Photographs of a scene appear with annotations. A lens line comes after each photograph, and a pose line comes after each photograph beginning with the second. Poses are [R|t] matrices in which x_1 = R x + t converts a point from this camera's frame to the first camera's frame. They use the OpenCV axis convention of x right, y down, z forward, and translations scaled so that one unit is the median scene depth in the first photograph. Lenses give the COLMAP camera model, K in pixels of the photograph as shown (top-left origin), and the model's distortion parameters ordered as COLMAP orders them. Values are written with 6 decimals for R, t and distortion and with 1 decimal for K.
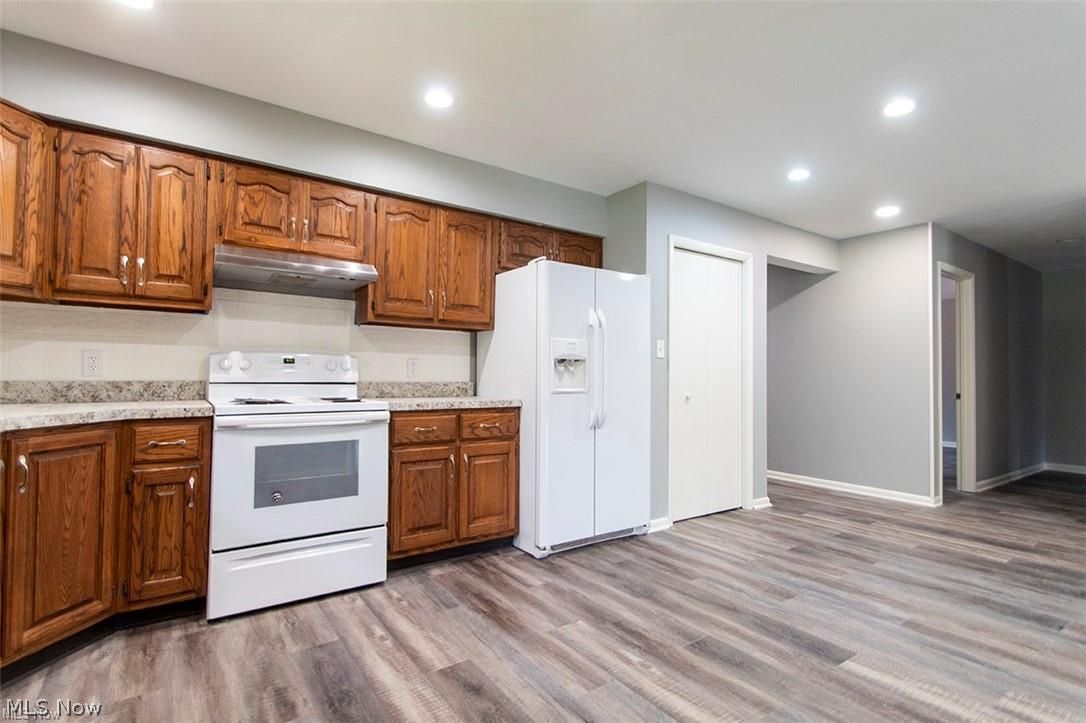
lens RADIAL K [[510.7, 0, 543.0], [0, 510.7, 361.5], [0, 0, 1]] dist [0.015525, -0.011256]
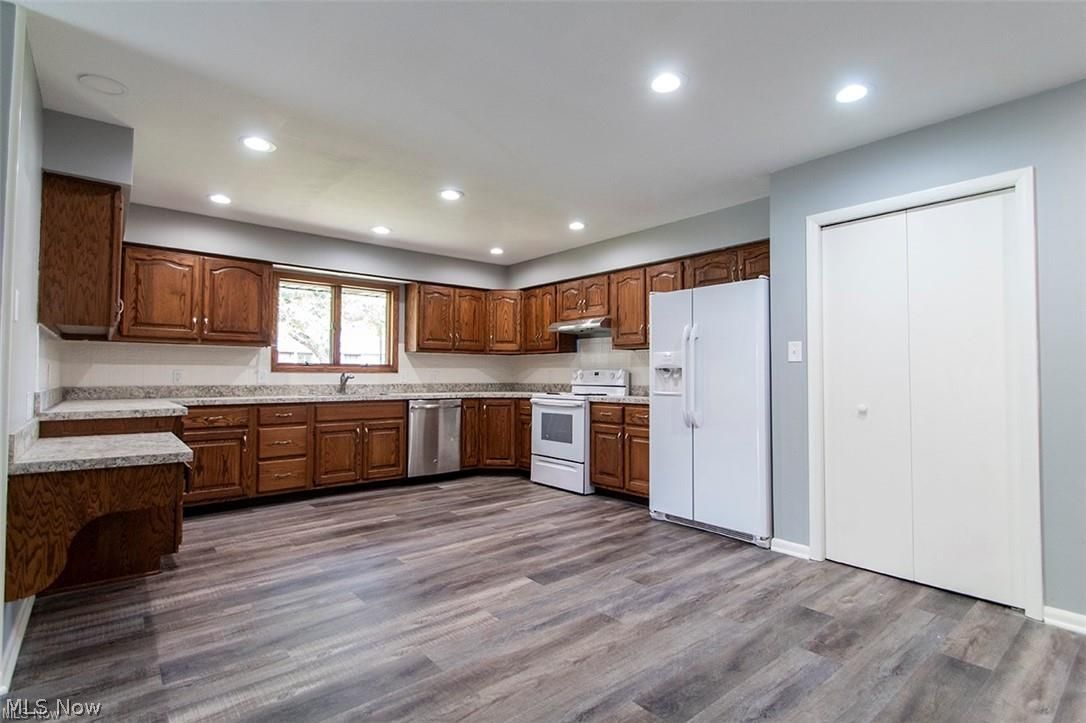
lens RADIAL K [[542.4, 0, 543.0], [0, 542.4, 361.5], [0, 0, 1]] dist [0.000877, 0.000168]
pose [[0.090203, -0.037892, -0.995202, 1.535452], [0.022996, 0.999089, -0.035955, 0.022443], [0.995658, -0.019642, 0.090992, 0.656719]]
